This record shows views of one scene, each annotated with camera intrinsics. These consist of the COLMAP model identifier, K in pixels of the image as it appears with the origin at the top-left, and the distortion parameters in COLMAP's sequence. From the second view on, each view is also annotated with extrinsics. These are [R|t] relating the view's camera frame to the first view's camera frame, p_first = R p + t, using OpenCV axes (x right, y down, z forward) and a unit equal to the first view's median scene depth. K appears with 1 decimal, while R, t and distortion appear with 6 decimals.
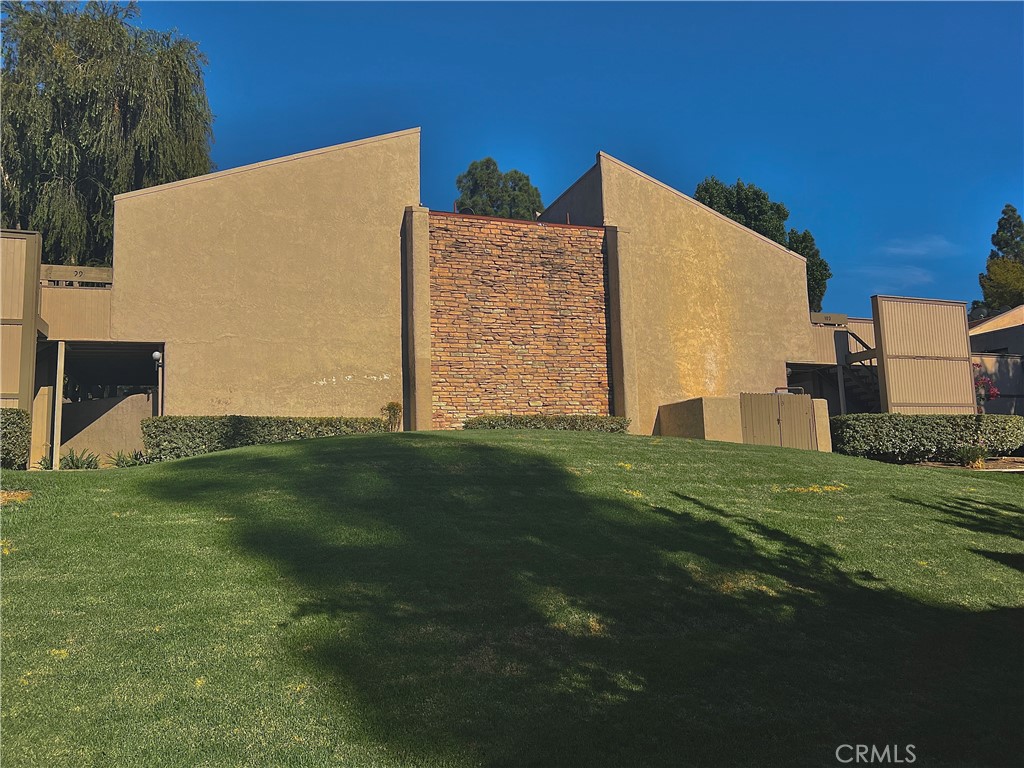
lens RADIAL K [[778.4, 0, 512.0], [0, 778.4, 384.0], [0, 0, 1]] dist [-0.003960, -0.006458]
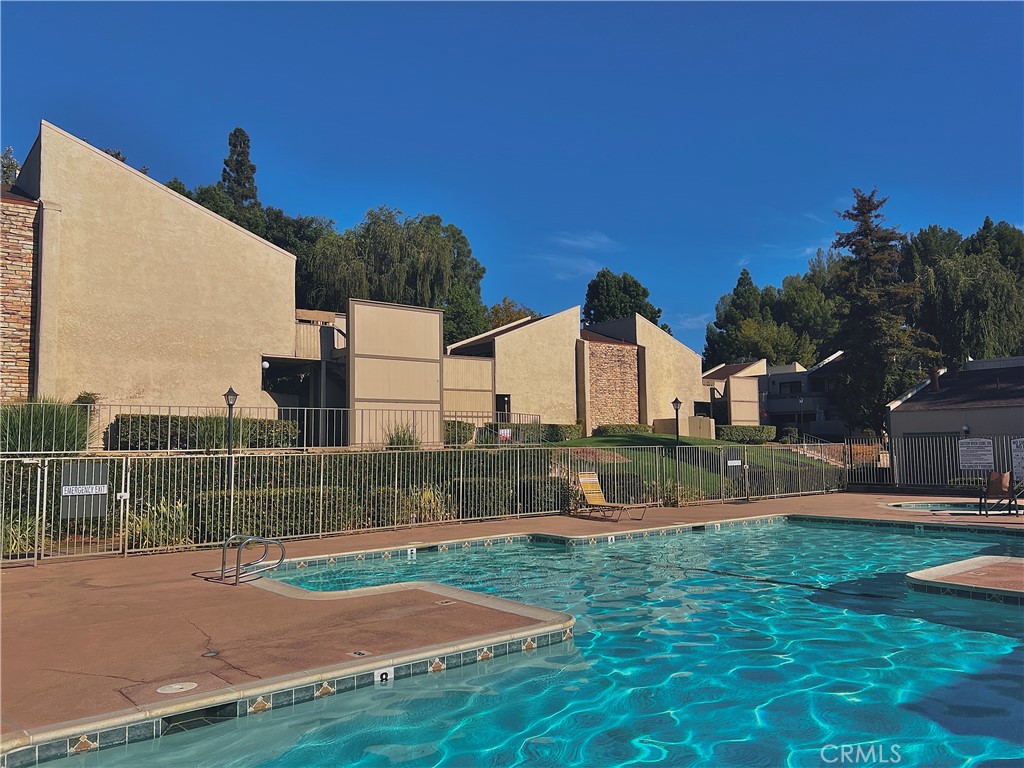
lens RADIAL K [[778.4, 0, 512.0], [0, 778.4, 384.0], [0, 0, 1]] dist [-0.003960, -0.006458]
pose [[0.946358, 0.042577, 0.320304, -1.045930], [-0.059099, 0.997367, 0.042035, -0.162250], [-0.317671, -0.058710, 0.946382, -1.208353]]
